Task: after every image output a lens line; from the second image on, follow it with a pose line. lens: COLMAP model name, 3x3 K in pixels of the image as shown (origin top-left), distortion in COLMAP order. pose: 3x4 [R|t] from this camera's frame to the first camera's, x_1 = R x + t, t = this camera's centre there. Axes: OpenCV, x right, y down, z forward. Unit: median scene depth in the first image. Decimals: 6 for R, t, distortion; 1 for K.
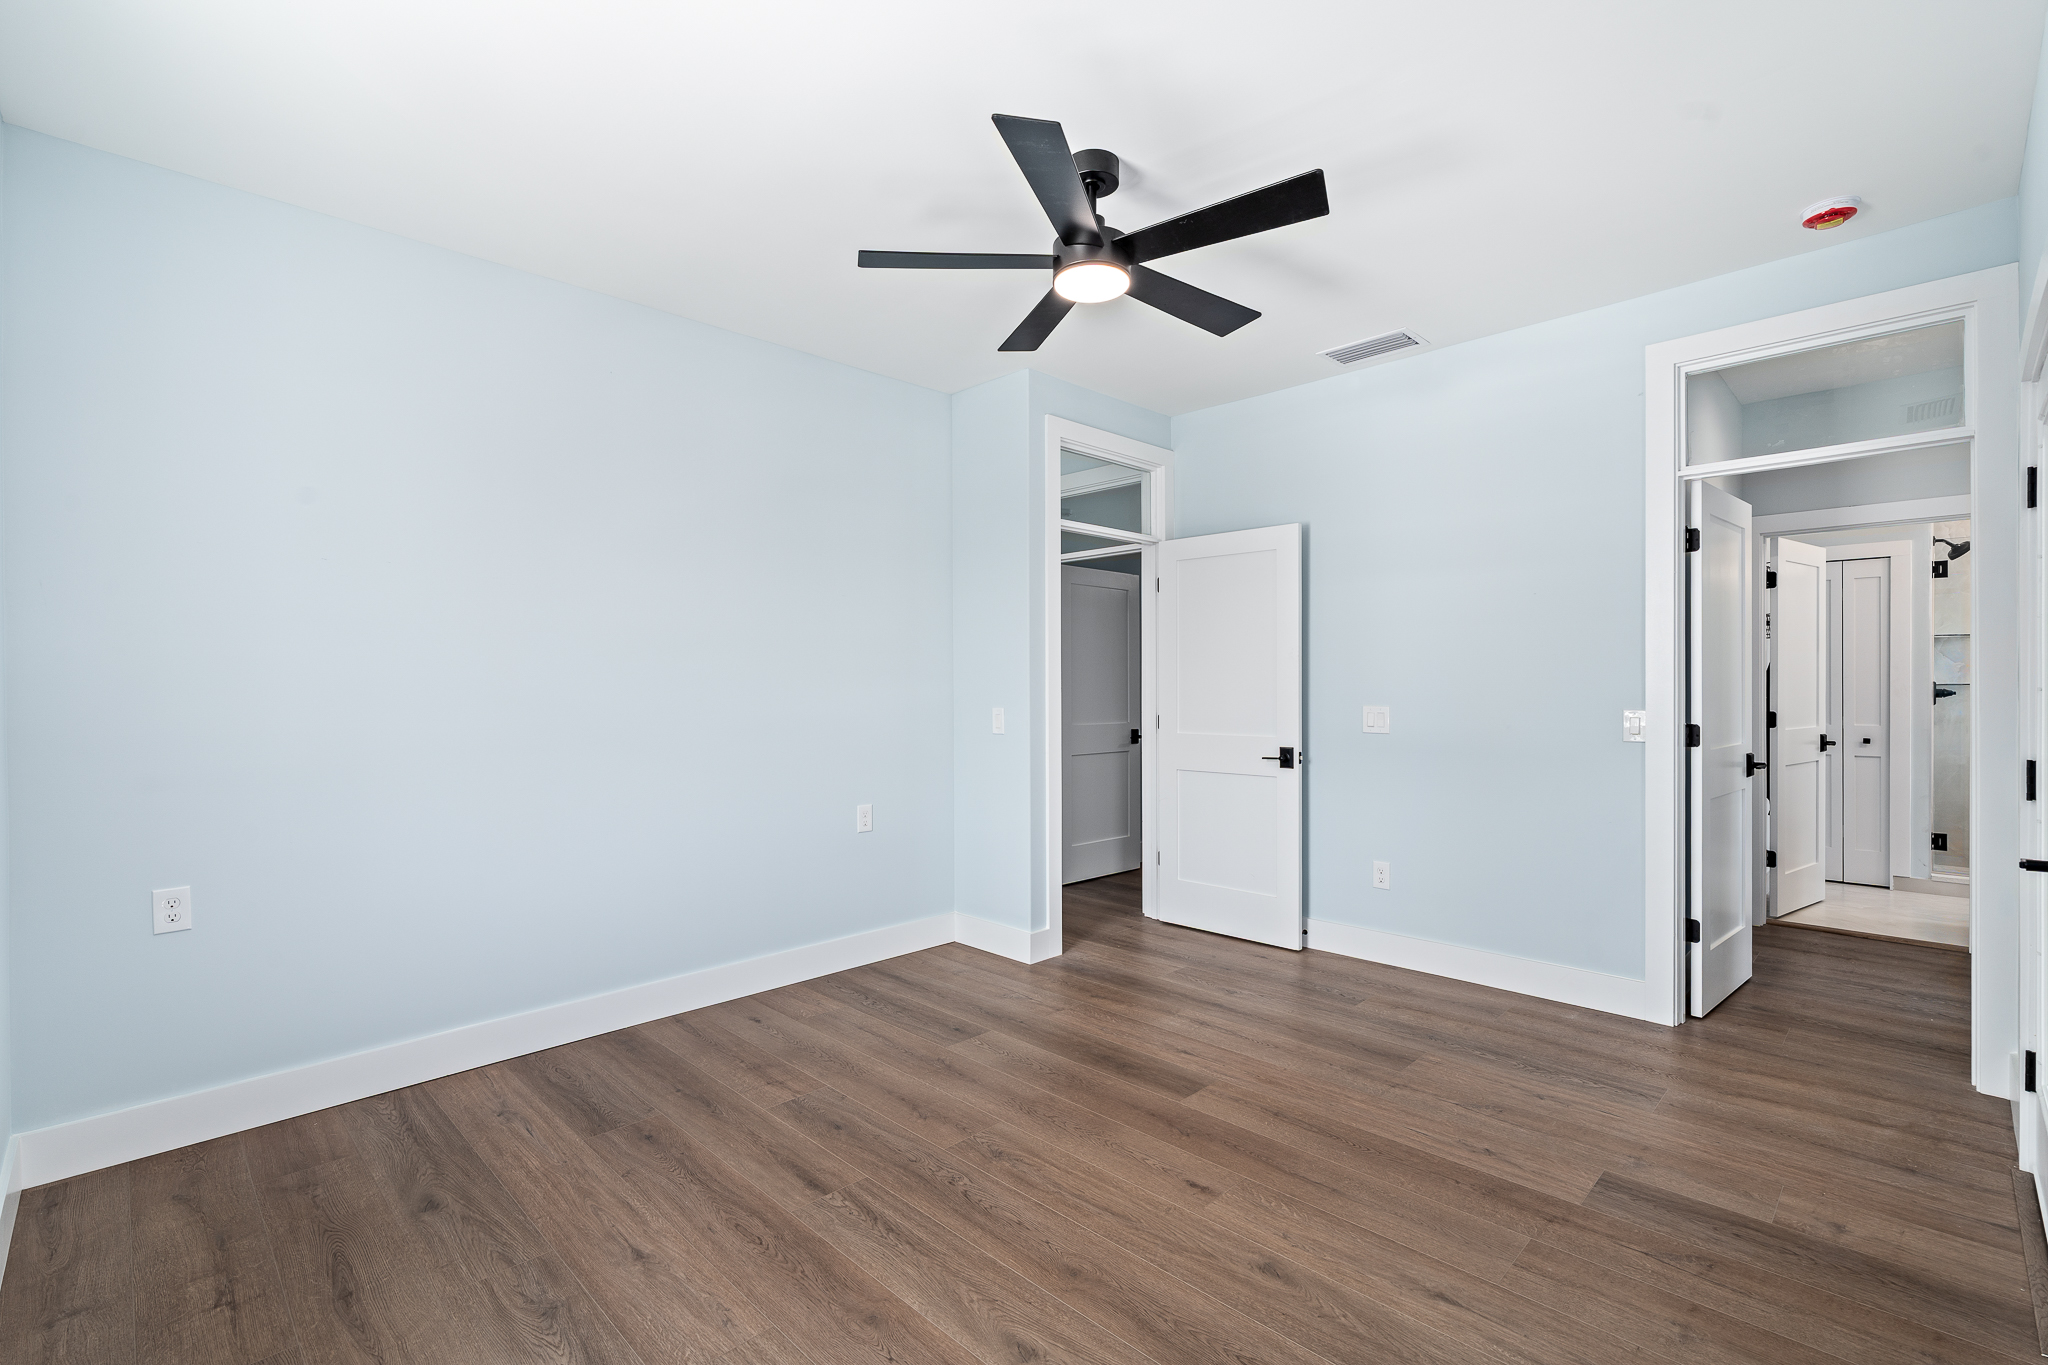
lens RADIAL K [[922.1, 0, 1025.9], [0, 922.1, 676.7], [0, 0, 1]] dist [-0.004650, 0.001413]
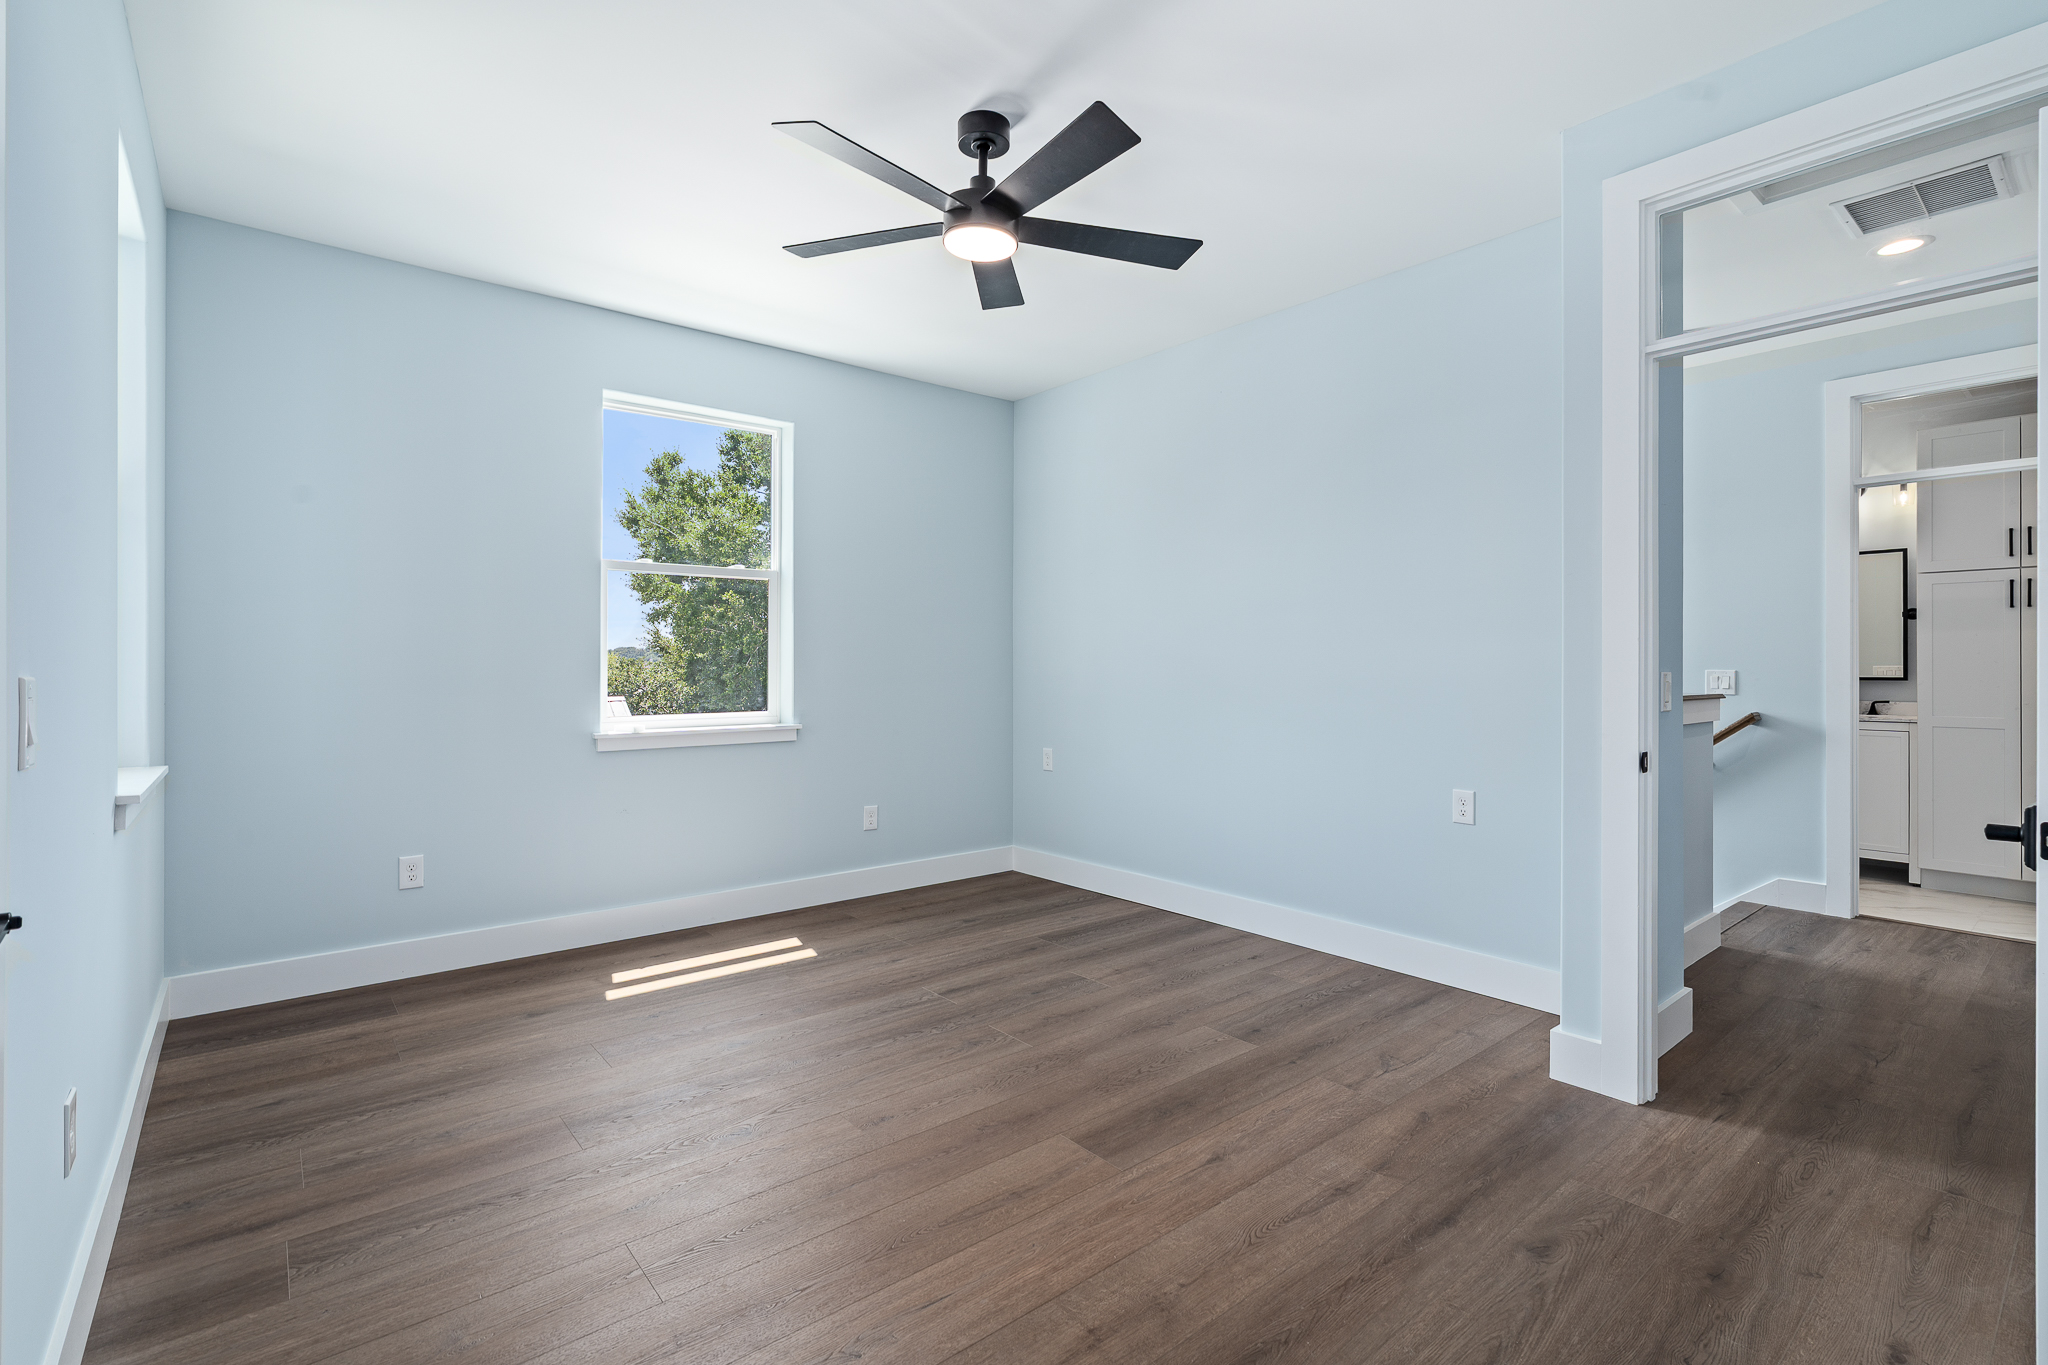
lens RADIAL K [[937.7, 0, 1026.9], [0, 937.7, 672.1], [0, 0, 1]] dist [-0.002158, 0.000145]
pose [[-0.096258, 0.013020, -0.995271, 0.993662], [0.008945, 0.999885, 0.012215, 0.035402], [0.995316, -0.007727, -0.096364, 1.046207]]
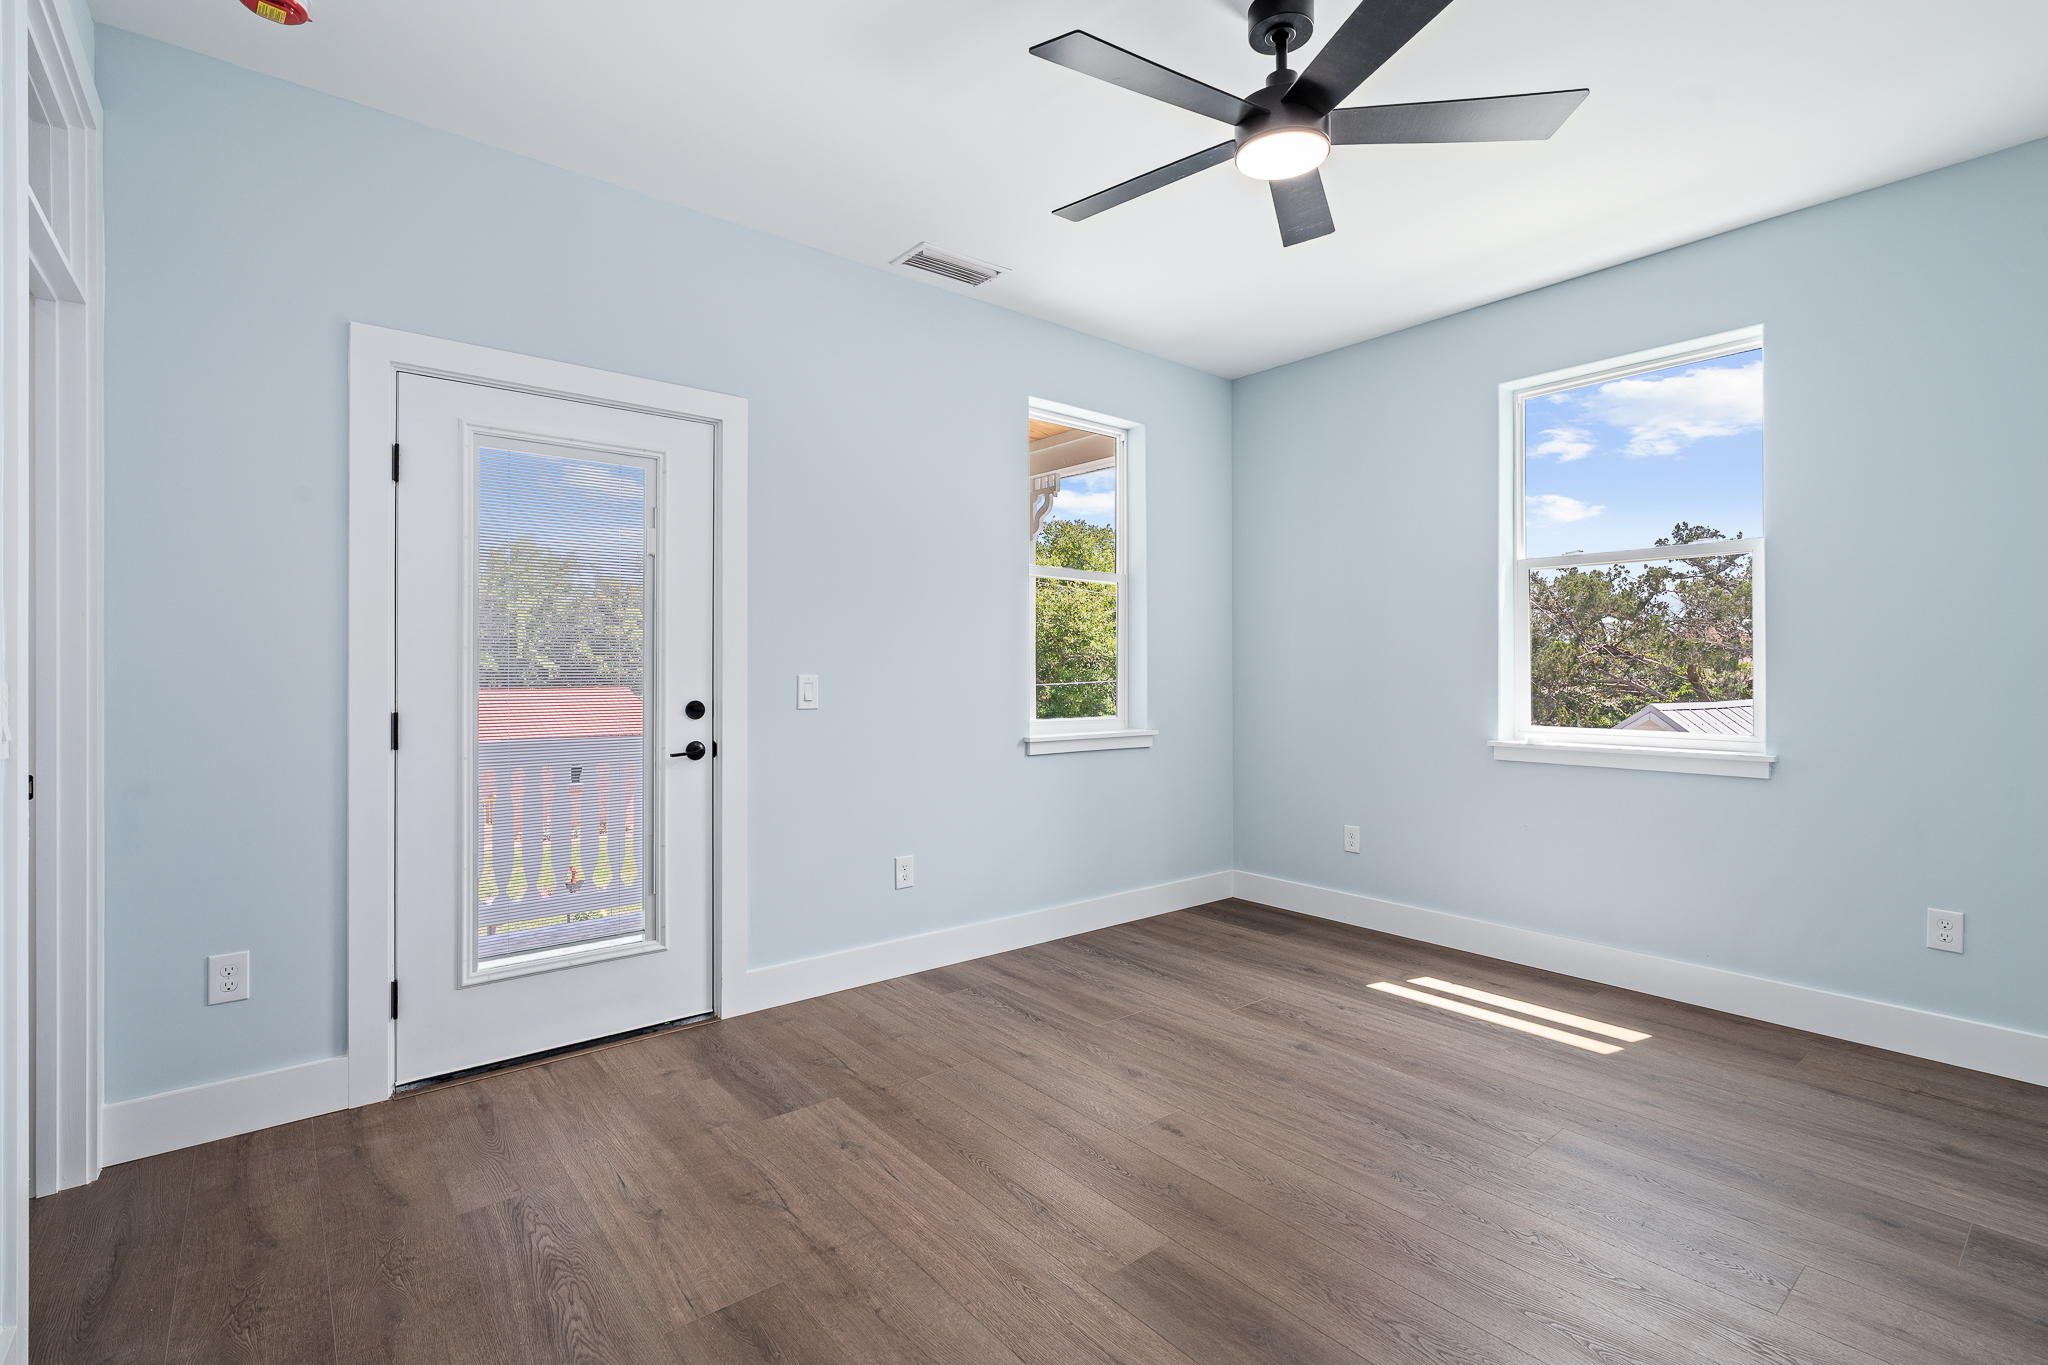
lens RADIAL K [[922.1, 0, 1025.9], [0, 922.1, 676.7], [0, 0, 1]] dist [-0.004650, 0.001413]
pose [[-0.994979, 0.005648, 0.099928, 0.201040], [0.005231, 0.999976, -0.004433, 0.046881], [-0.099951, -0.003888, -0.994985, 1.676293]]
